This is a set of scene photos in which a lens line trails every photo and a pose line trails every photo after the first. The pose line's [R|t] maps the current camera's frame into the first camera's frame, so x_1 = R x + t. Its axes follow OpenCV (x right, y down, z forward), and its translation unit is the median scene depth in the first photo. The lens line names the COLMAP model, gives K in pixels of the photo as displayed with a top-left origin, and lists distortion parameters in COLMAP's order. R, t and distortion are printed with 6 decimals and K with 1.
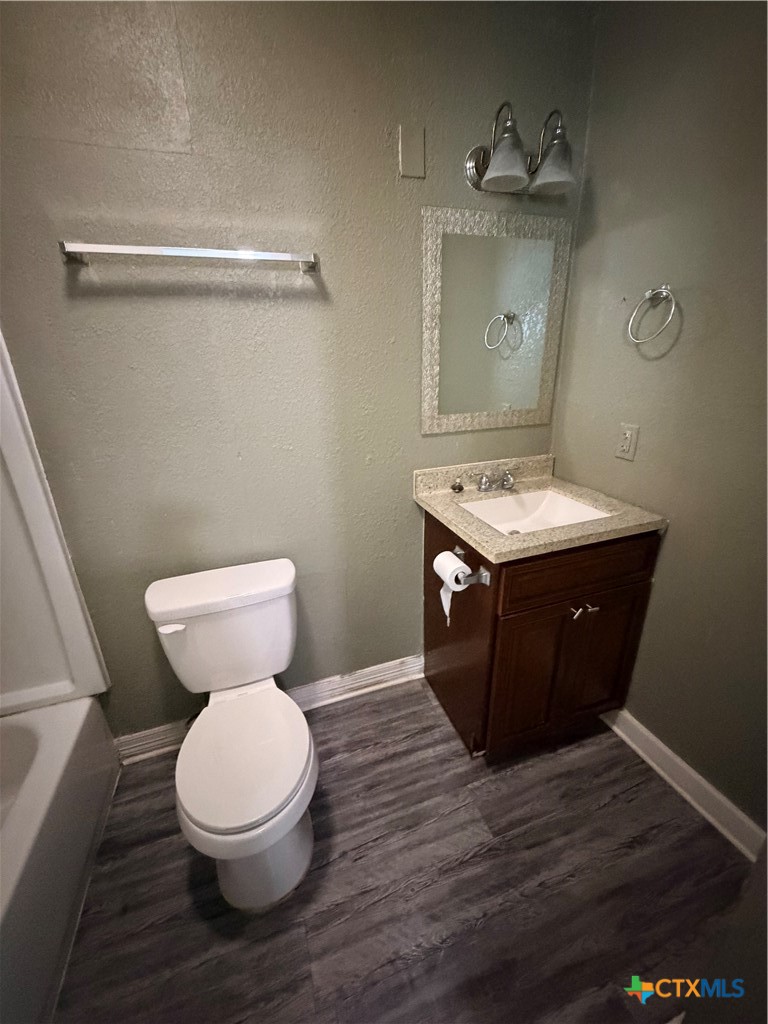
lens RADIAL K [[408.8, 0, 384.0], [0, 408.8, 512.0], [0, 0, 1]] dist [-0.001270, -0.000233]
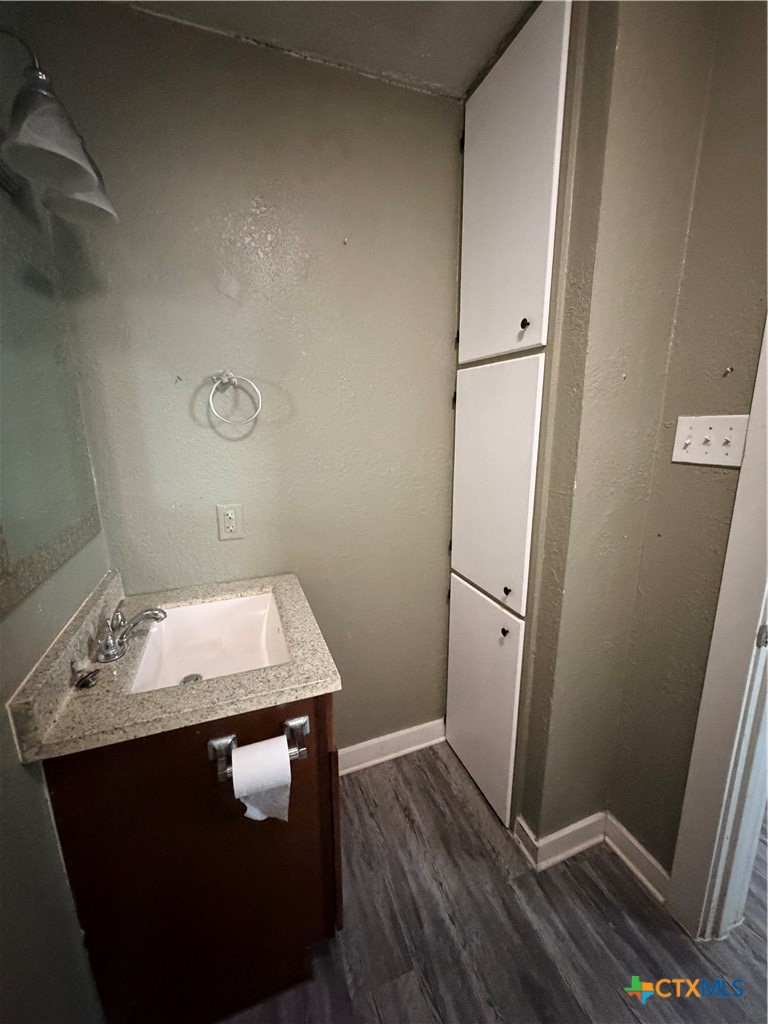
lens RADIAL K [[408.8, 0, 384.0], [0, 408.8, 512.0], [0, 0, 1]] dist [-0.001270, -0.000233]
pose [[-0.017572, -0.196619, 0.980322, -0.375120], [0.374401, 0.907844, 0.188794, -0.254917], [-0.927100, 0.370351, 0.057662, 0.638750]]
